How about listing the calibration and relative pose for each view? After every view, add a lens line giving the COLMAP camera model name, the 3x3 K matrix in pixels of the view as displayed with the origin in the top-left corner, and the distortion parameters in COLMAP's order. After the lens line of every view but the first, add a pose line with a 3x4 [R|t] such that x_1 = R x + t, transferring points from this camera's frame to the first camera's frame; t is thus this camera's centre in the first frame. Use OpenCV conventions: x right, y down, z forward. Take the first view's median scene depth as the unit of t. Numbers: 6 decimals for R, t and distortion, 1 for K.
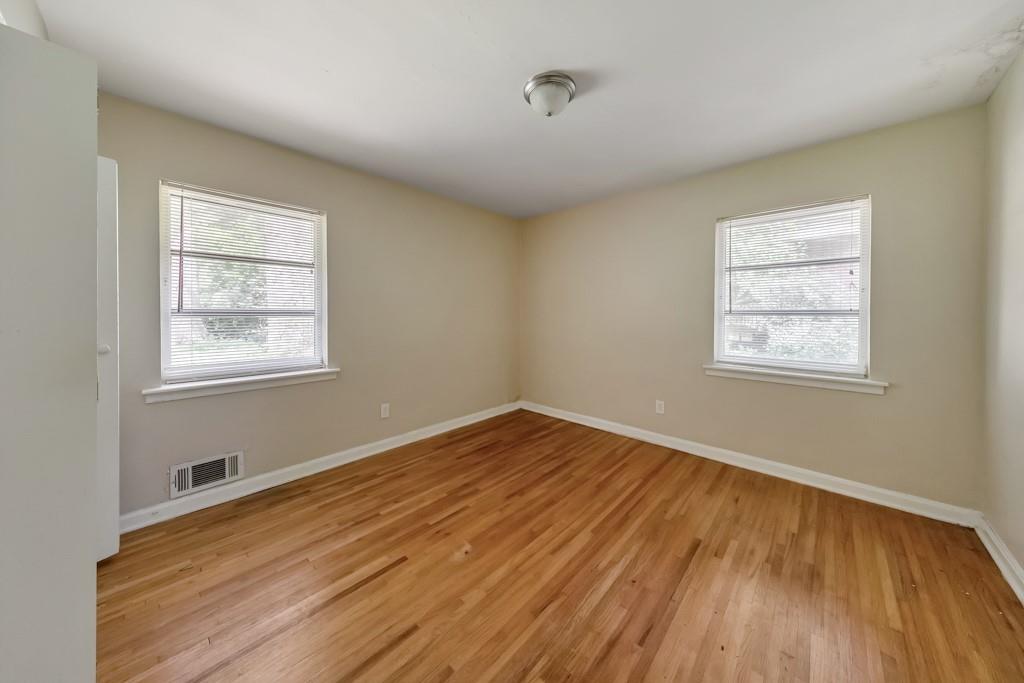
lens RADIAL K [[325.6, 0, 530.6], [0, 325.6, 315.8], [0, 0, 1]] dist [0.001645, 0.000000]
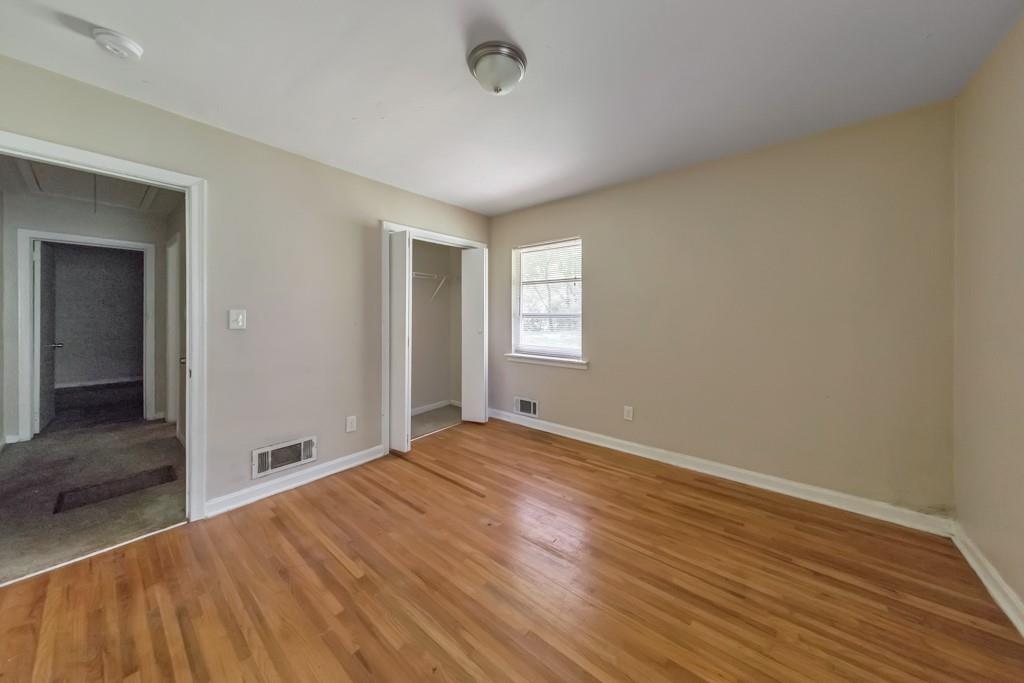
lens RADIAL K [[336.6, 0, 513.2], [0, 336.6, 317.1], [0, 0, 1]] dist [0.005408, -0.000164]
pose [[0.052931, 0.008307, -0.998564, 0.691574], [-0.009593, 0.999923, 0.007810, -0.012789], [0.998552, 0.009166, 0.053006, 0.705382]]
